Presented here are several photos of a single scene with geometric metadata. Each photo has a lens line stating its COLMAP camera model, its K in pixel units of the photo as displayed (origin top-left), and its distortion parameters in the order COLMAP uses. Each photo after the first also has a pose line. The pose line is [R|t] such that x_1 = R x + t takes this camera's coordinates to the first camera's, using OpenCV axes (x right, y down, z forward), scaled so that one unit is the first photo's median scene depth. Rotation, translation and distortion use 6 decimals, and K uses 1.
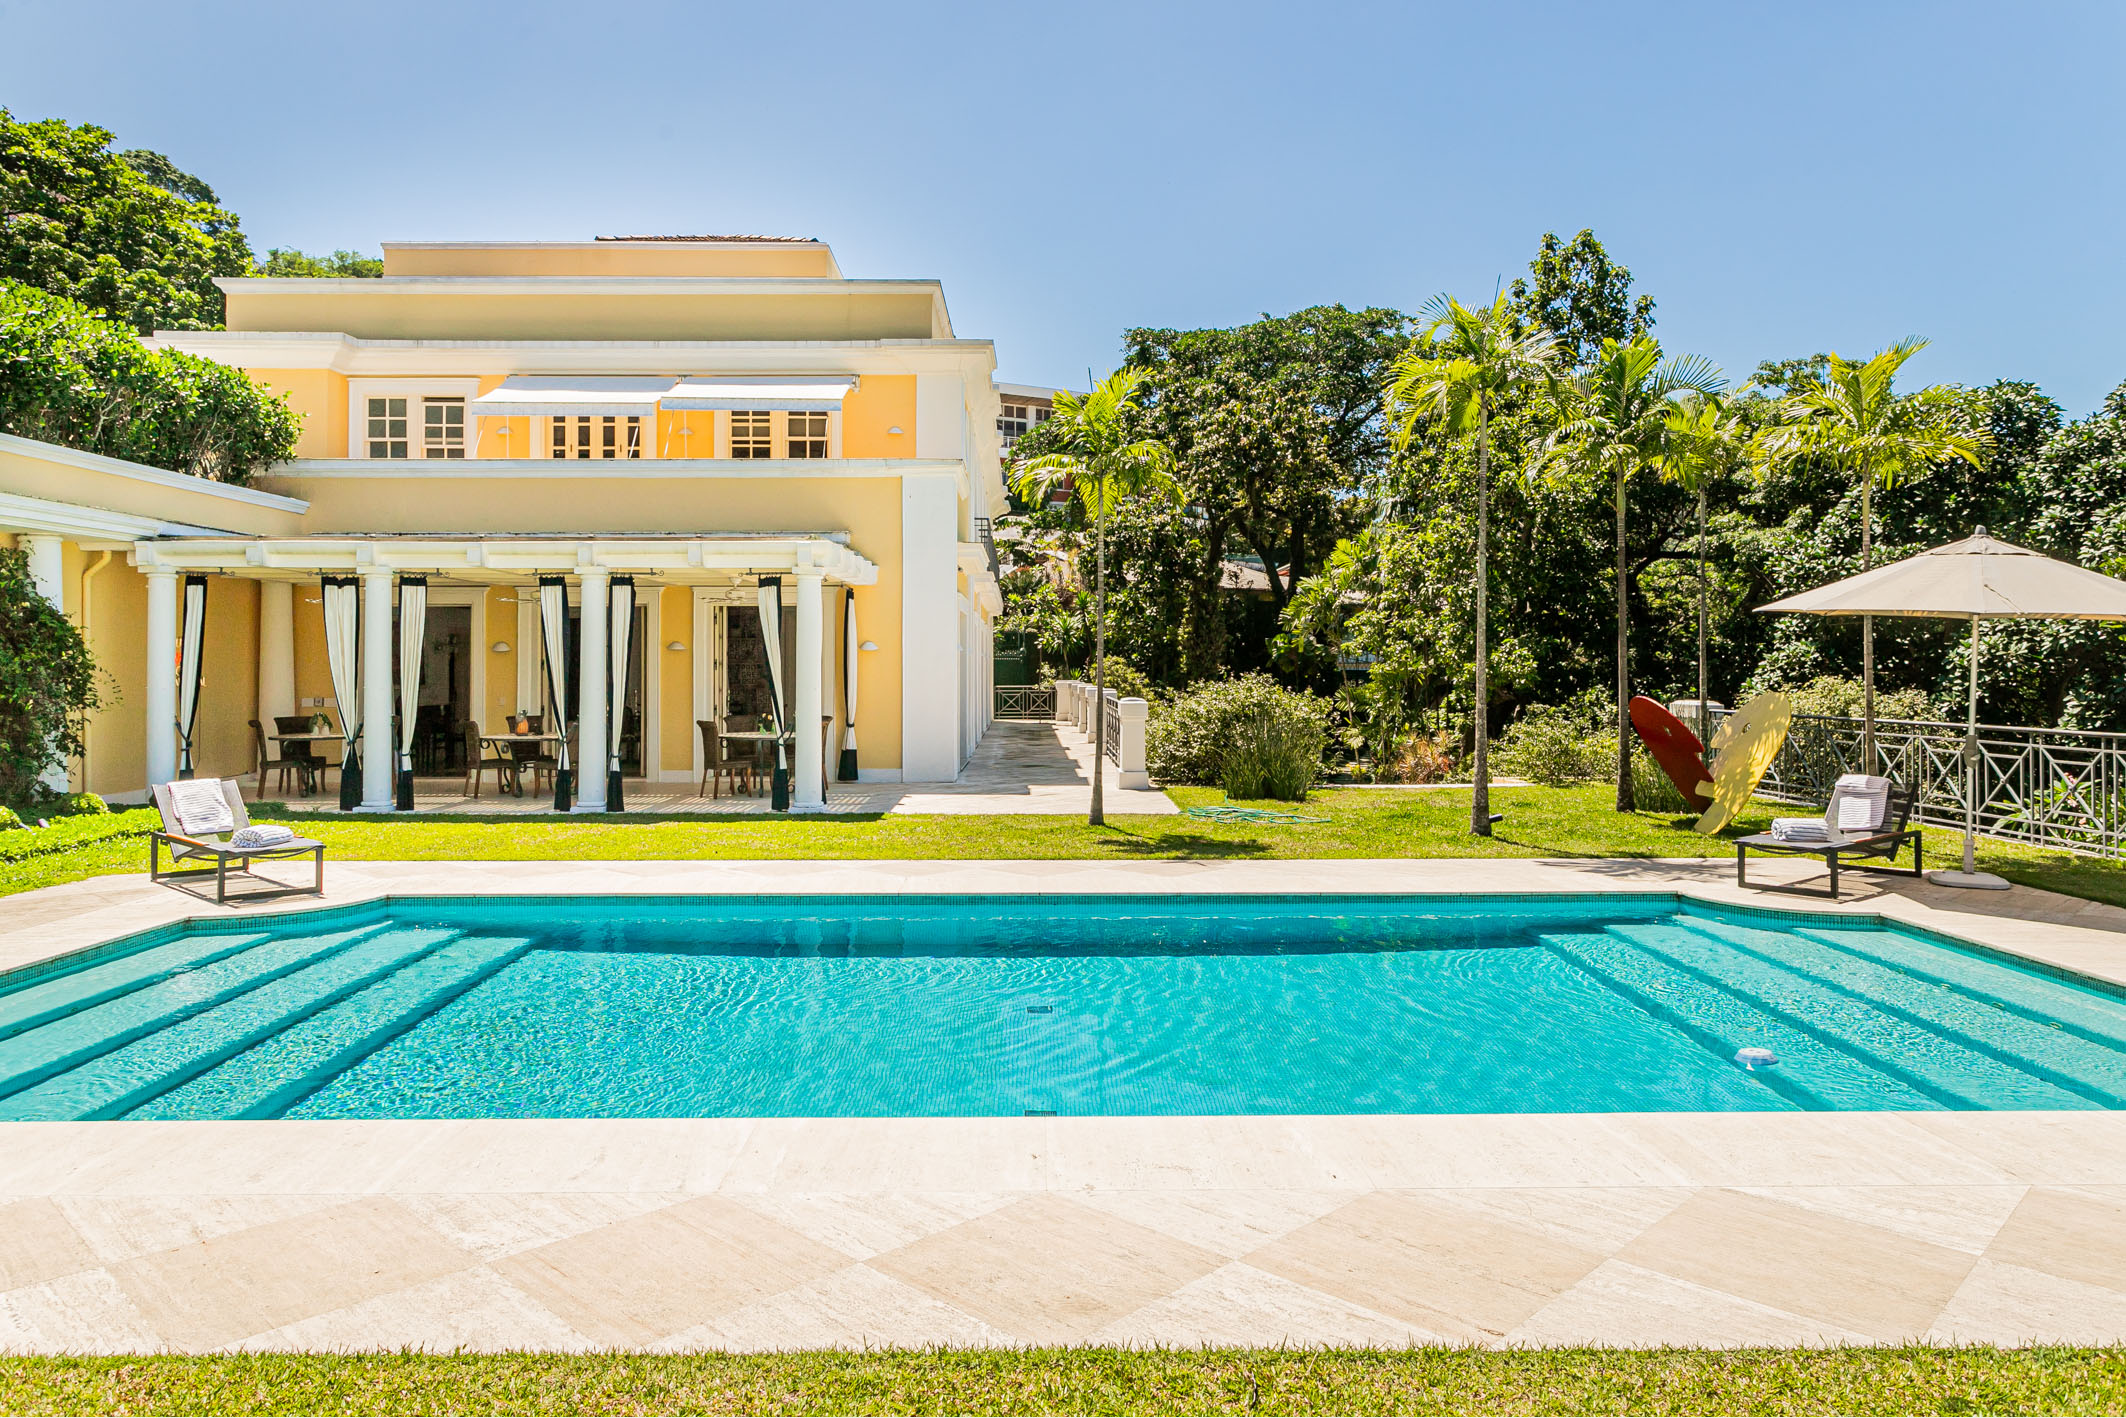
lens RADIAL K [[1381.7, 0, 1049.7], [0, 1381.7, 647.0], [0, 0, 1]] dist [-0.004934, 0.008342]
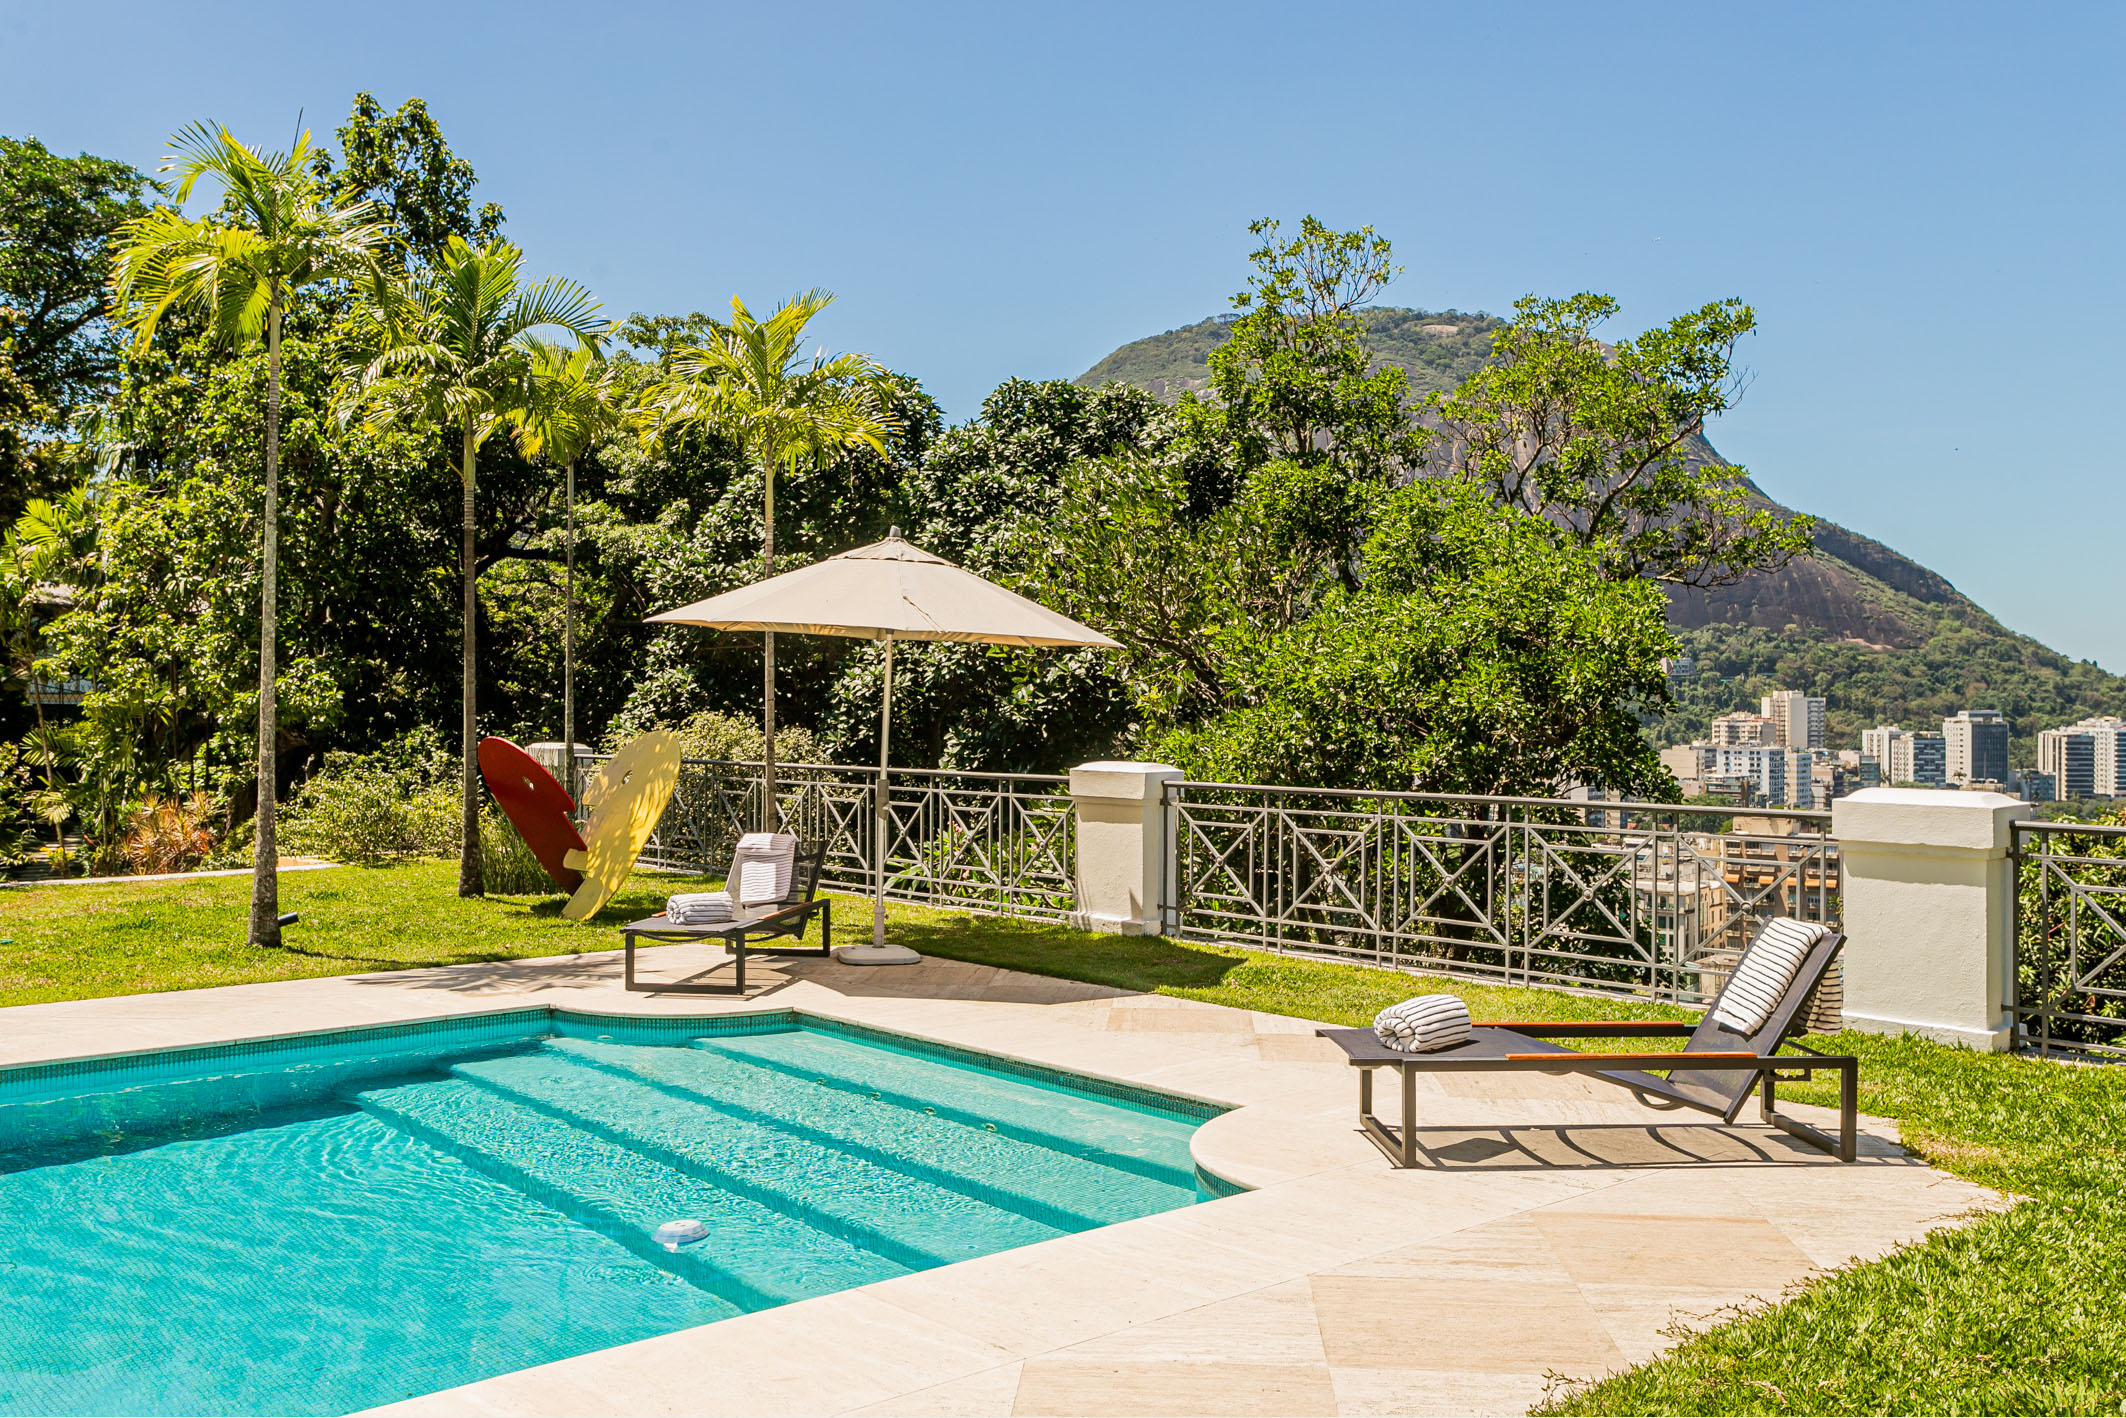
lens RADIAL K [[1871.4, 0, 1058.1], [0, 1871.4, 697.6], [0, 0, 1]] dist [-0.008439, 0.035413]
pose [[0.759418, 0.006336, 0.650572, 0.010207], [-0.014167, 0.999877, 0.006799, 0.003195], [-0.650449, -0.014380, 0.759414, 0.045196]]
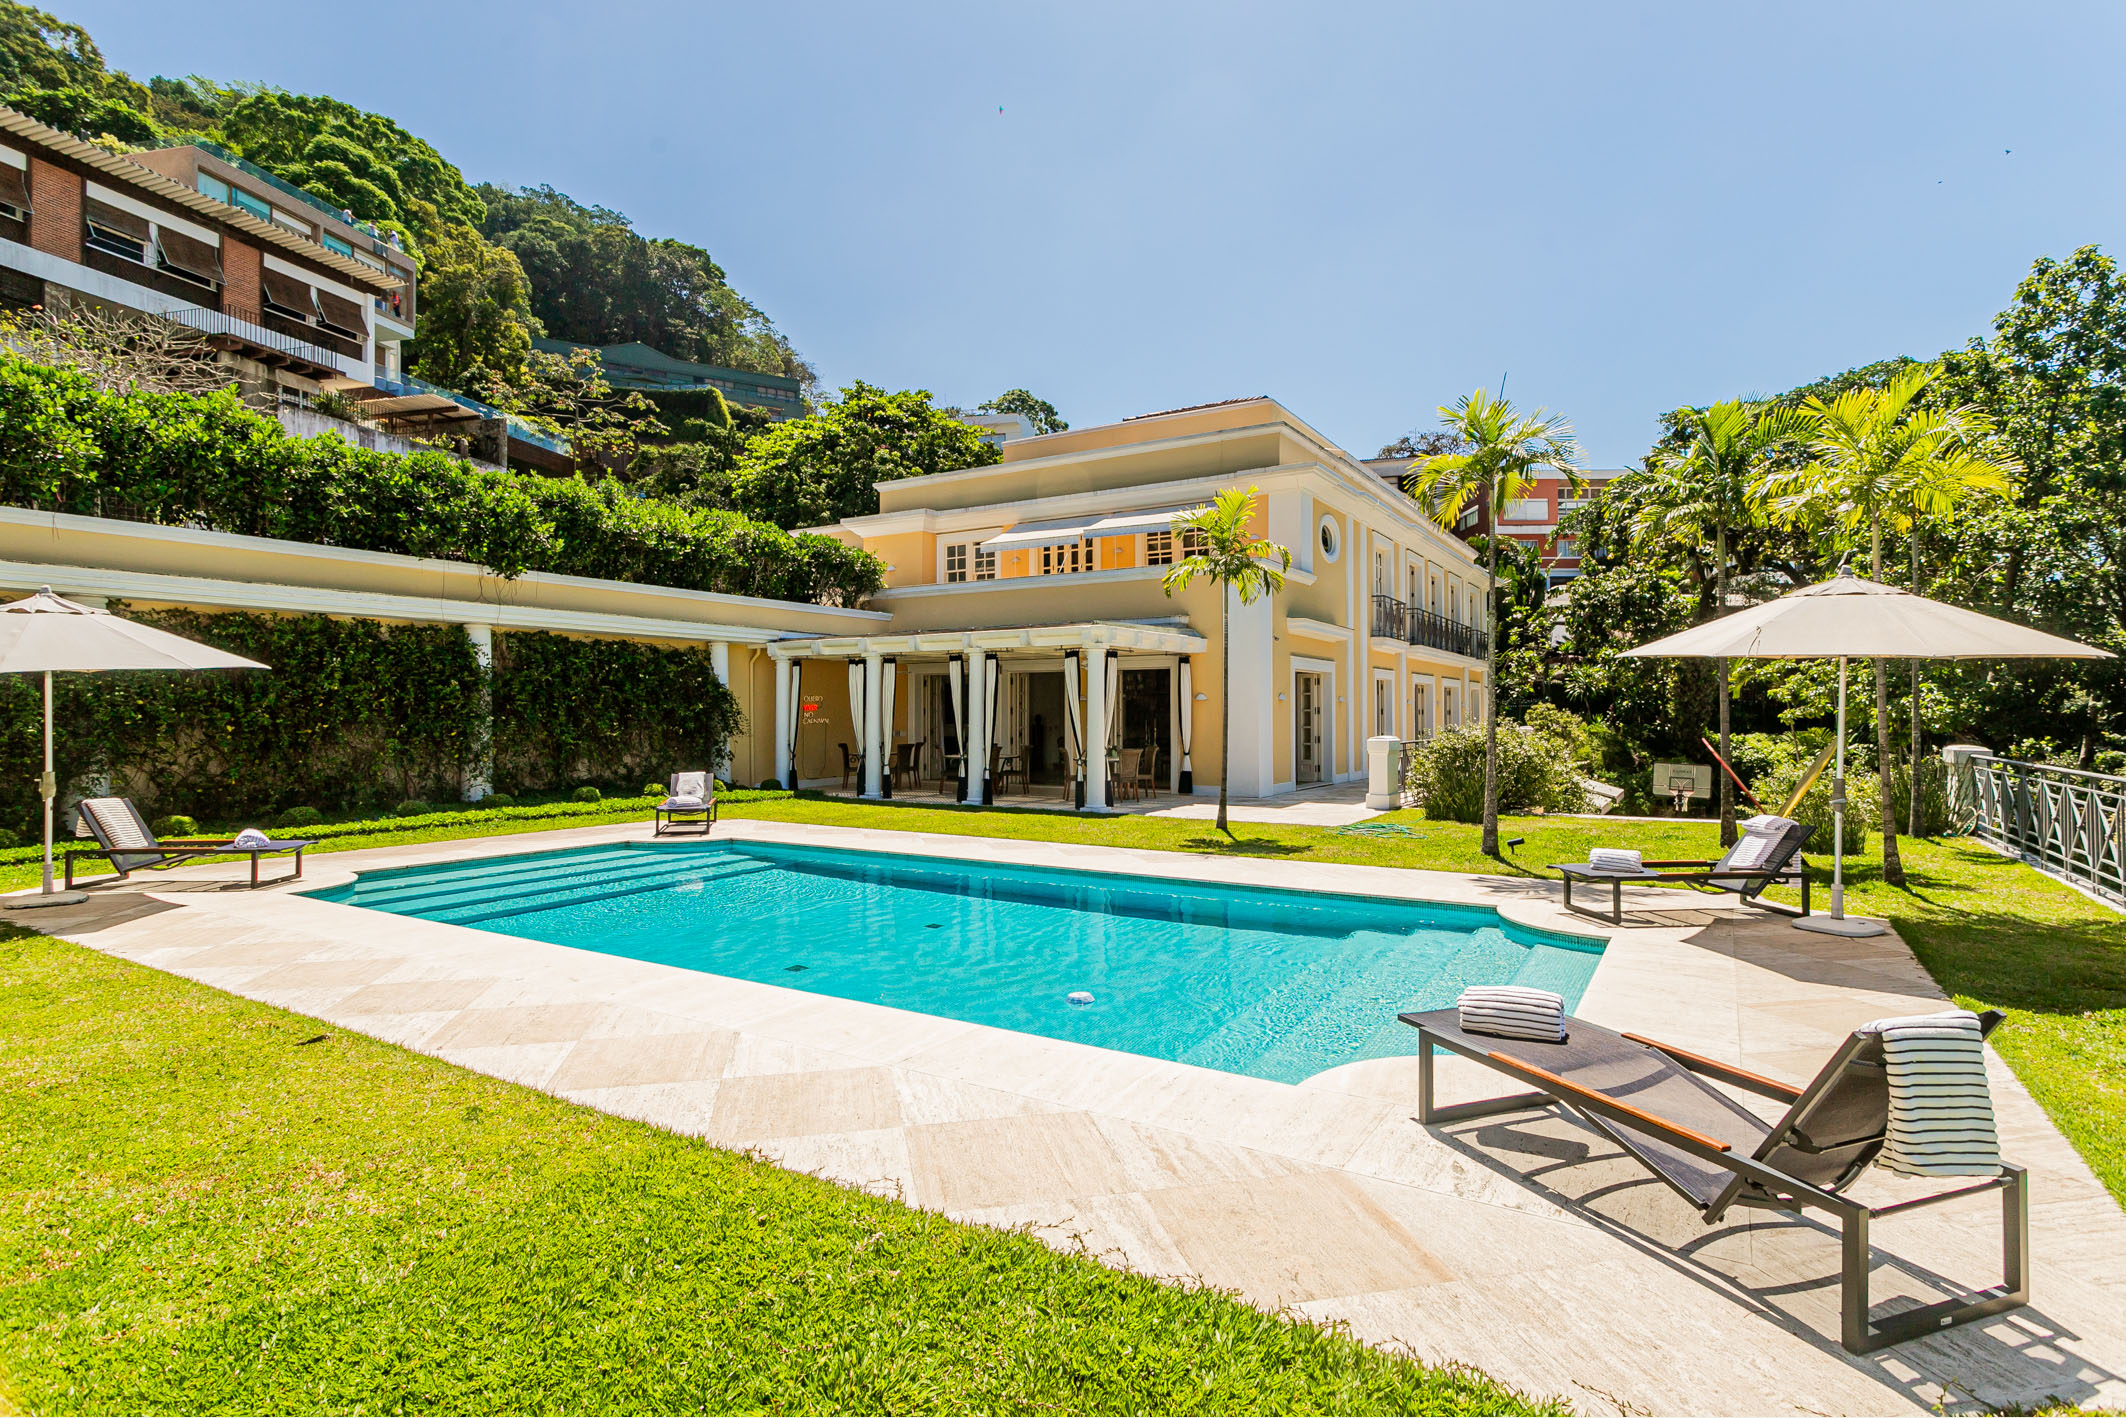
lens RADIAL K [[1052.2, 0, 1061.6], [0, 1052.2, 692.7], [0, 0, 1]] dist [-0.001317, 0.001711]
pose [[0.842247, -0.011157, -0.538976, 0.320708], [0.008508, 0.999936, -0.007404, 0.002067], [0.539025, 0.001651, 0.842288, 0.037526]]
